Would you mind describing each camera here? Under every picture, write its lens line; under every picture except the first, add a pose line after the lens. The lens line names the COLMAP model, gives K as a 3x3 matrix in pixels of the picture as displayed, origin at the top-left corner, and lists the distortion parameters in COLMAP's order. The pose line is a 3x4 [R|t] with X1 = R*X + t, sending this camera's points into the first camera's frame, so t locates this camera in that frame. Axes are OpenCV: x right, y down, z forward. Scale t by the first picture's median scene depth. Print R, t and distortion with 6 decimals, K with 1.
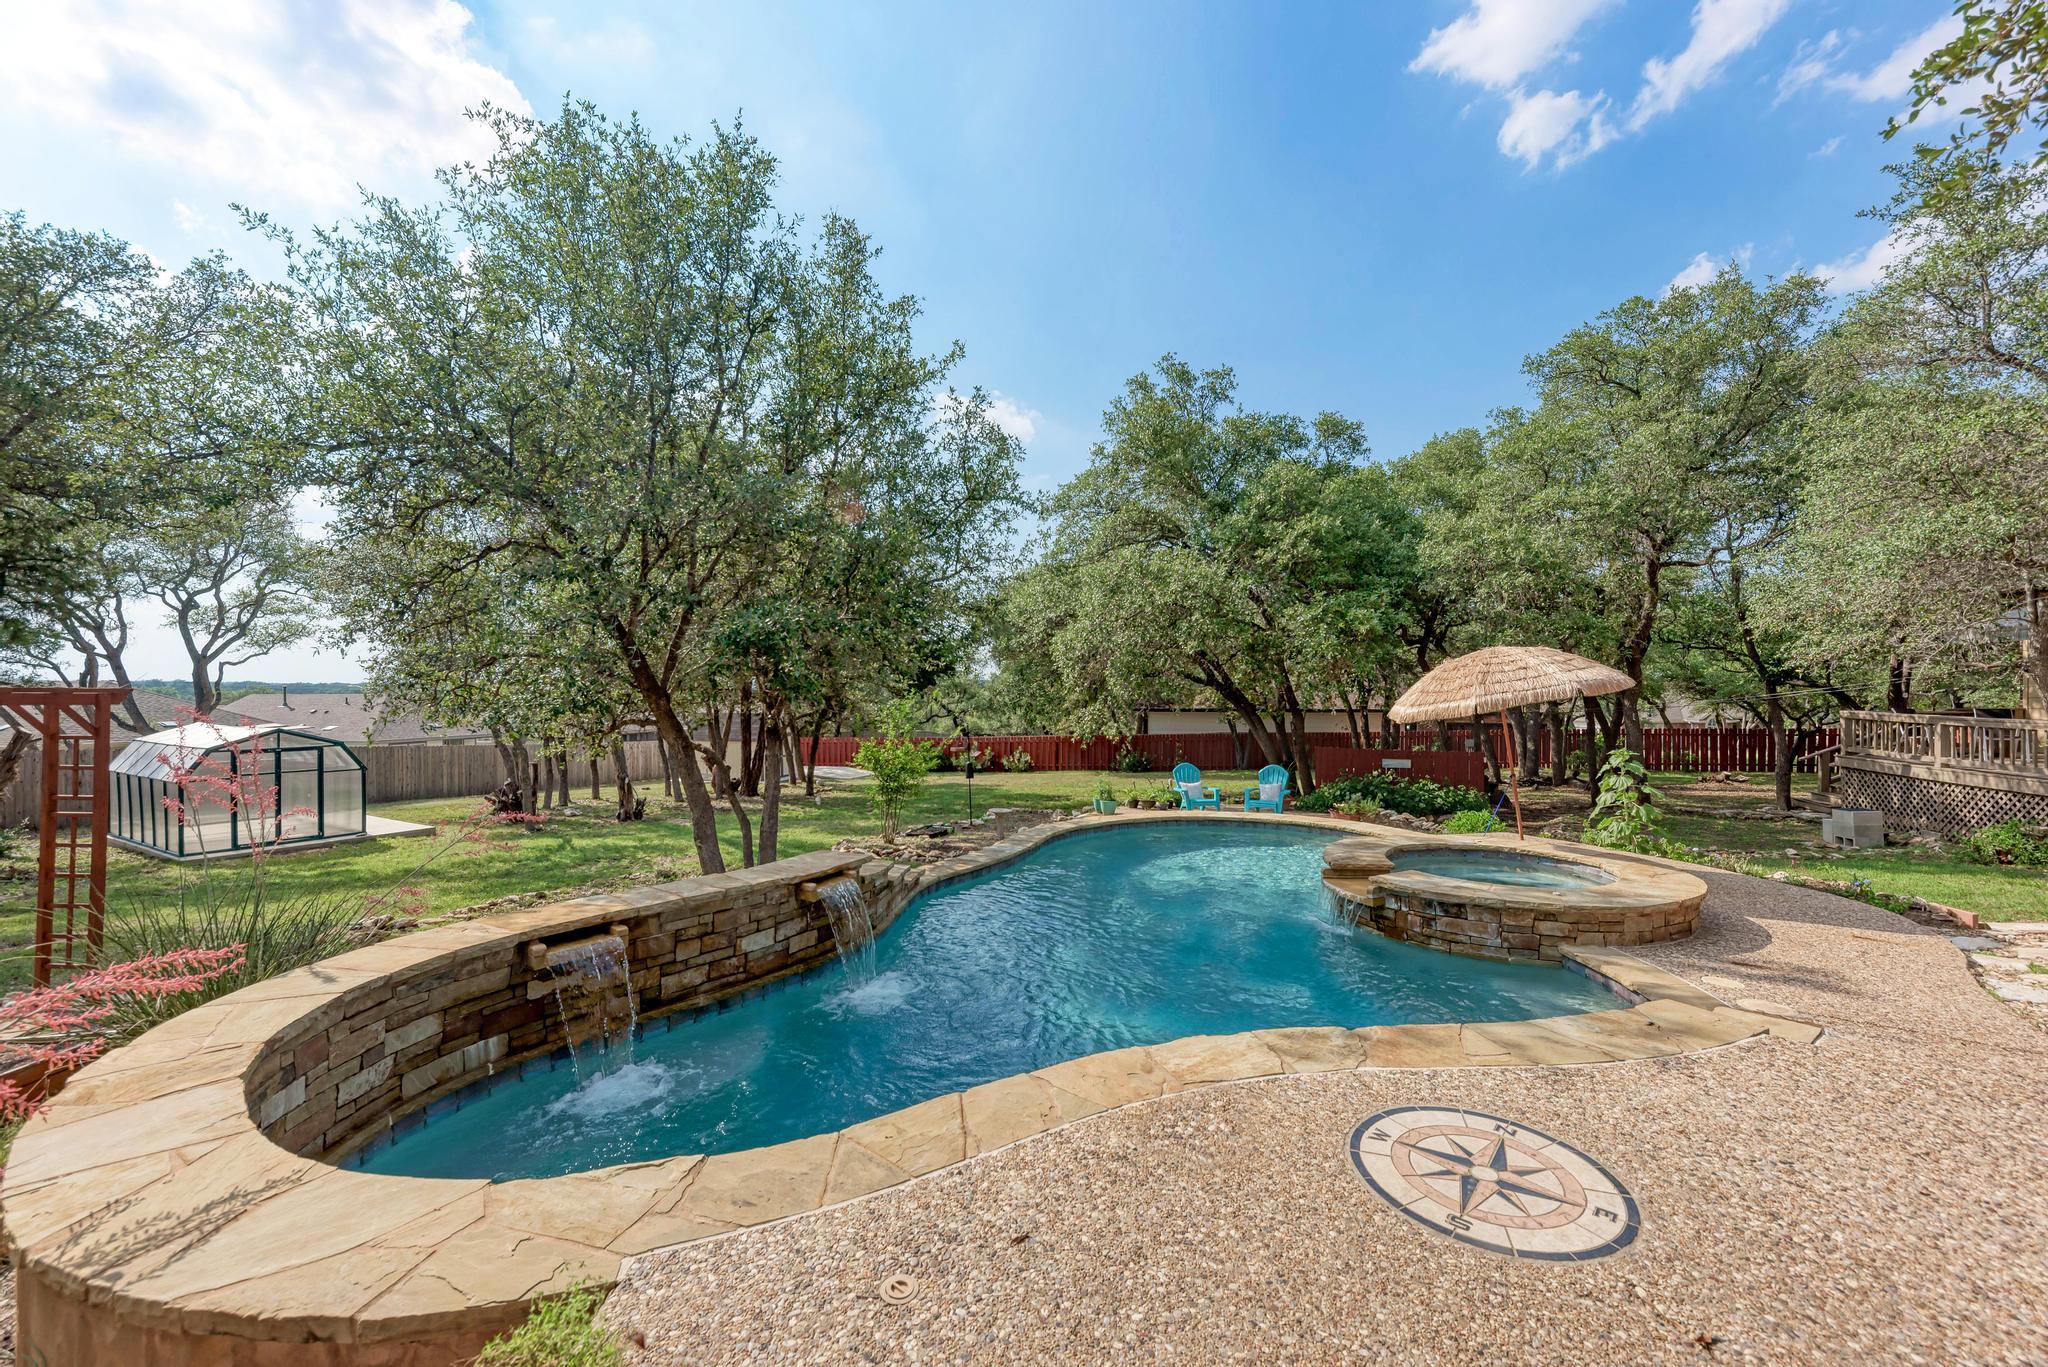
lens RADIAL K [[825.4, 0, 1034.0], [0, 825.4, 692.2], [0, 0, 1]] dist [0.000754, 0.000256]
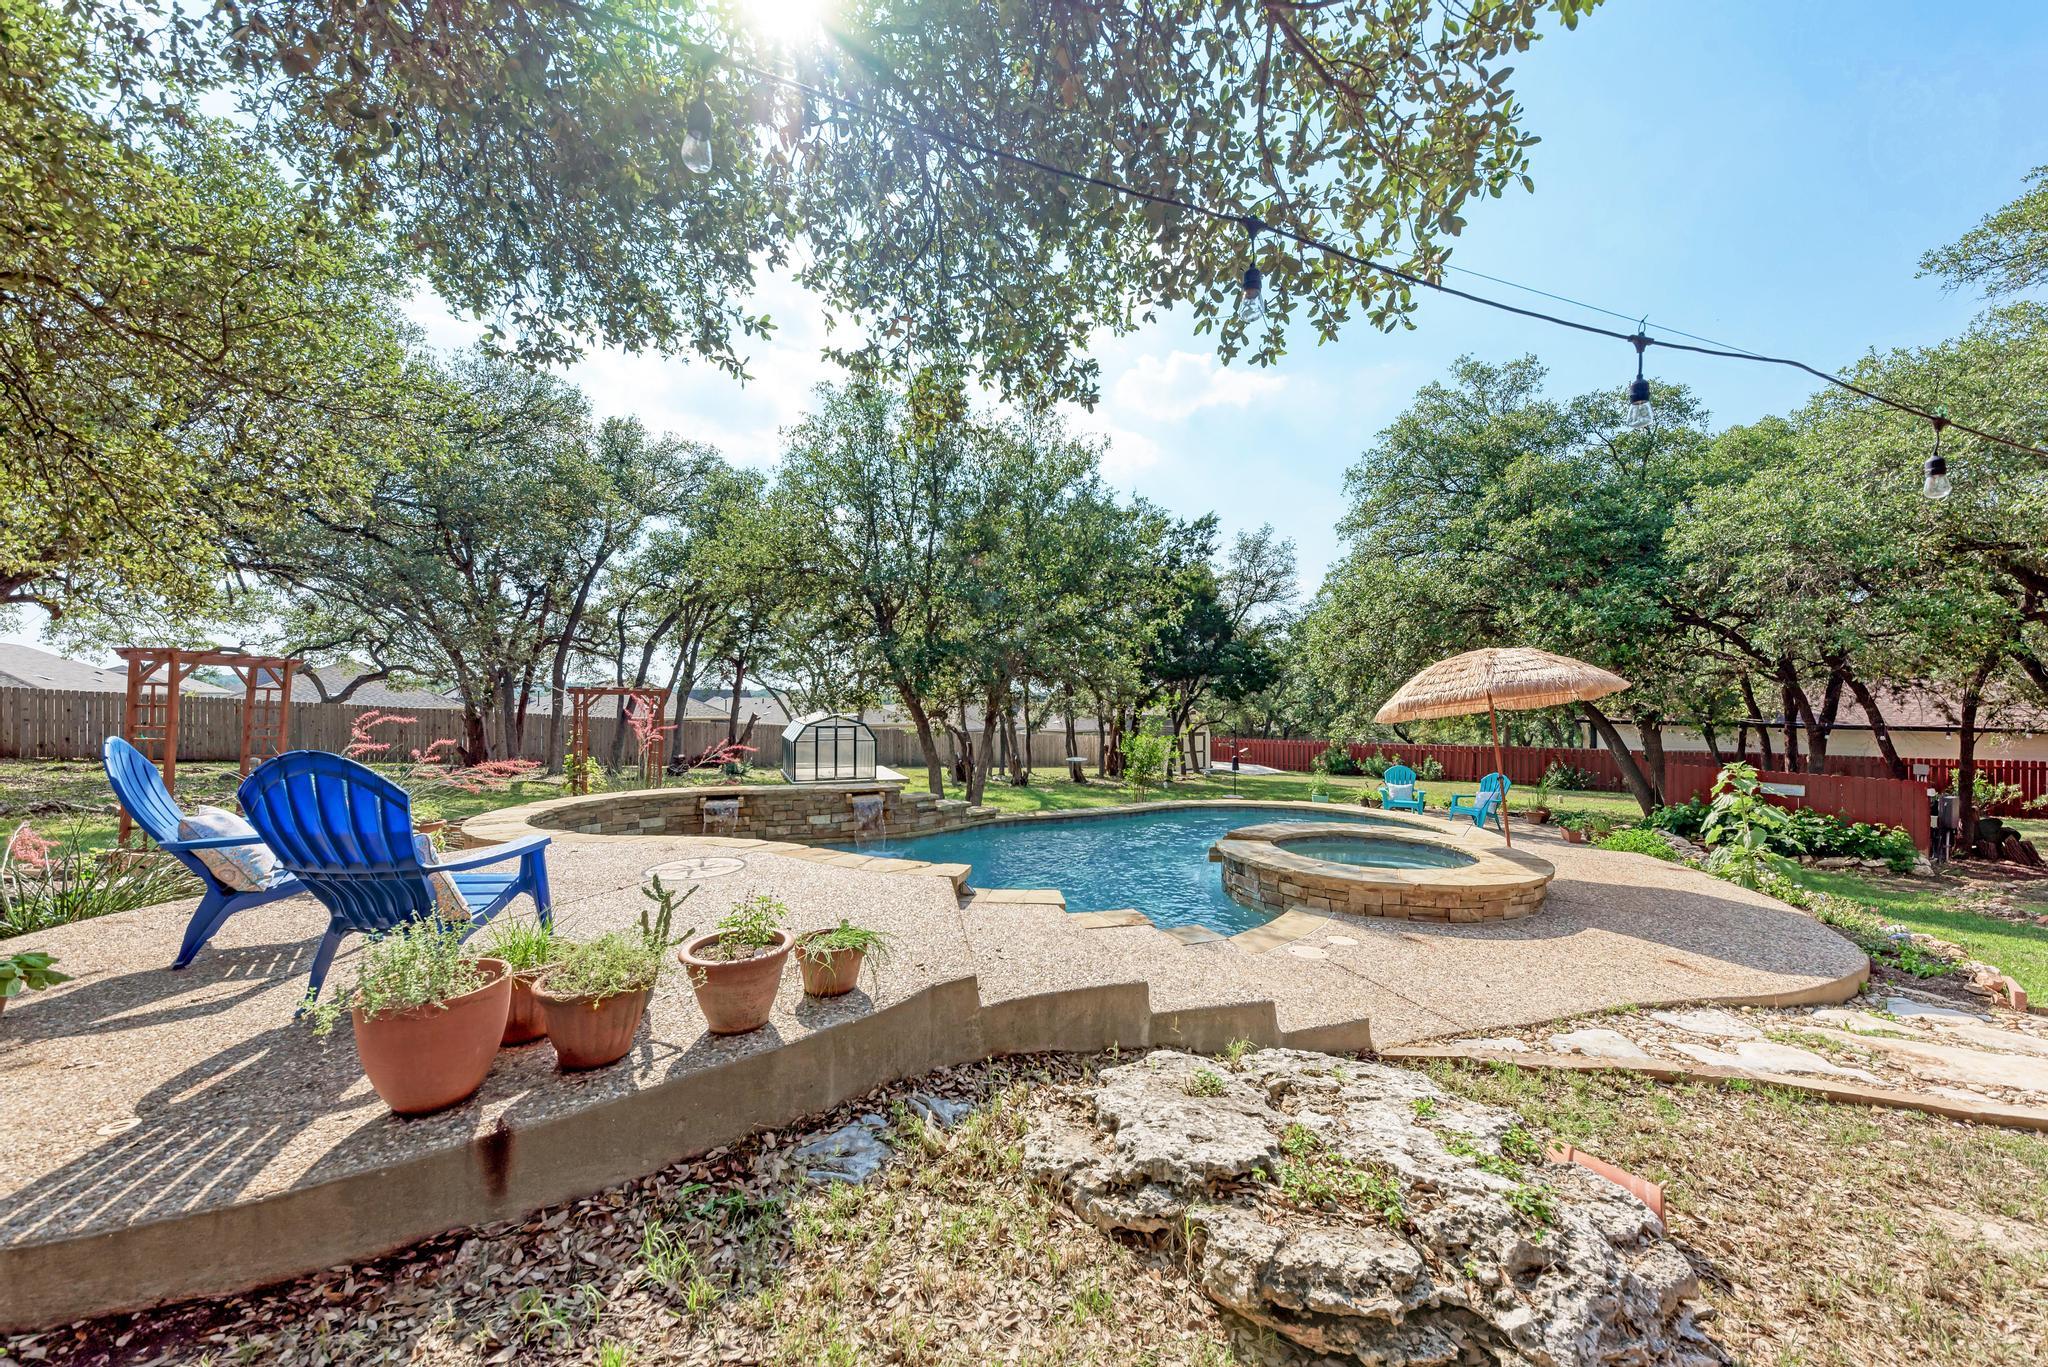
lens RADIAL K [[741.6, 0, 1031.8], [0, 741.6, 699.0], [0, 0, 1]] dist [0.008793, -0.000006]
pose [[0.794807, 0.002901, -0.606856, 0.408552], [-0.008088, 0.999950, -0.005813, 0.010904], [0.606809, 0.009528, 0.794791, -0.024289]]
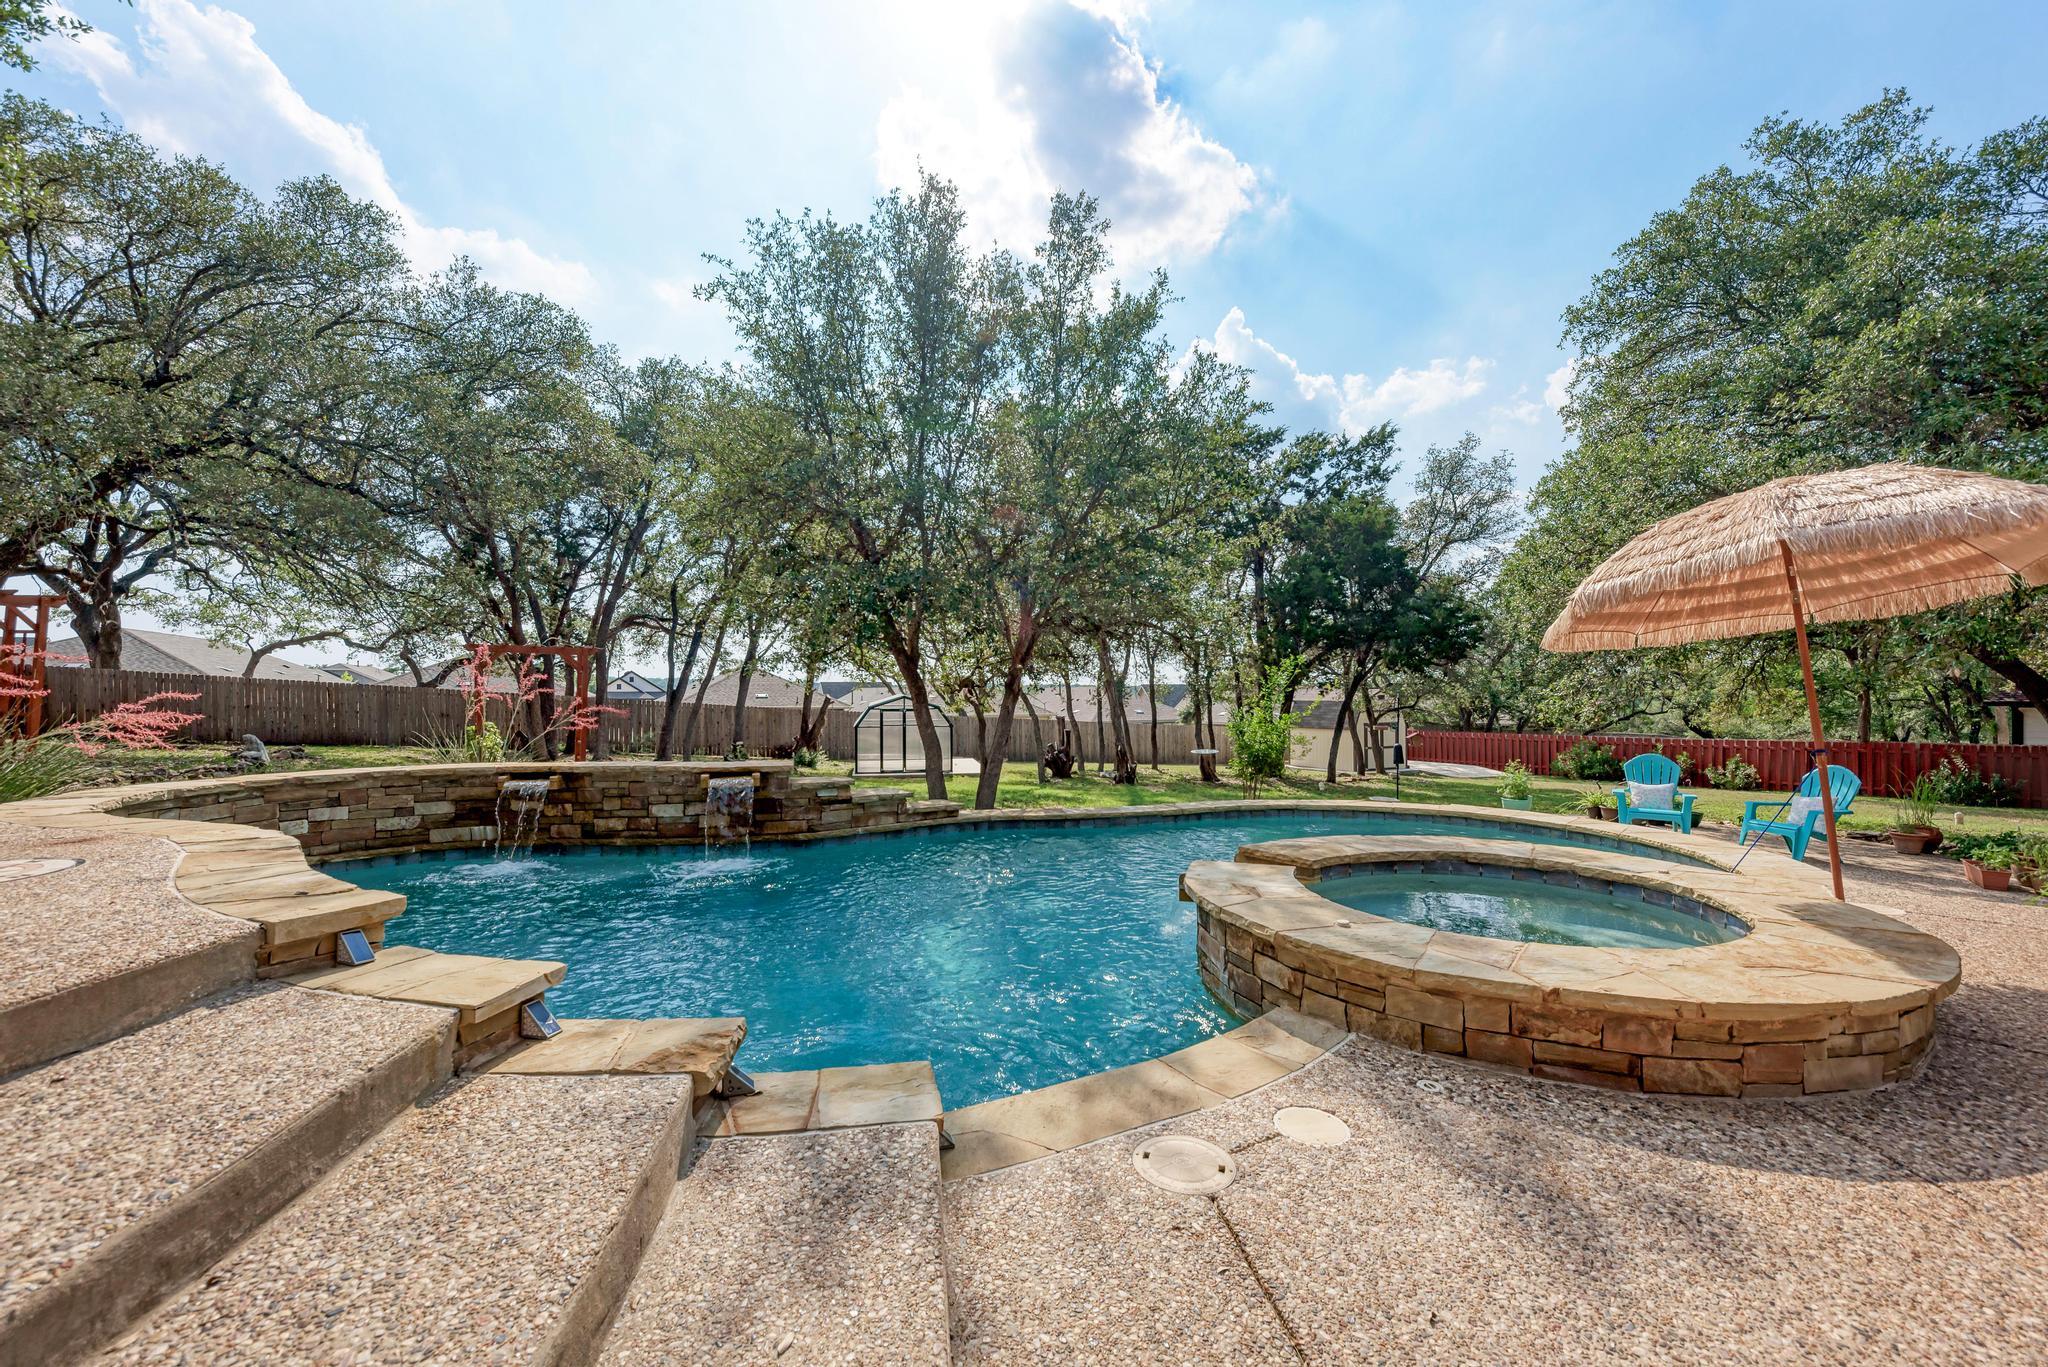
lens RADIAL K [[829.6, 0, 1022.3], [0, 829.6, 697.1], [0, 0, 1]] dist [-0.000356, -0.000551]
pose [[0.638009, 0.000914, -0.770028, 0.396111], [-0.001701, 0.999999, -0.000222, 0.043888], [0.770027, 0.001452, 0.638010, 0.219376]]
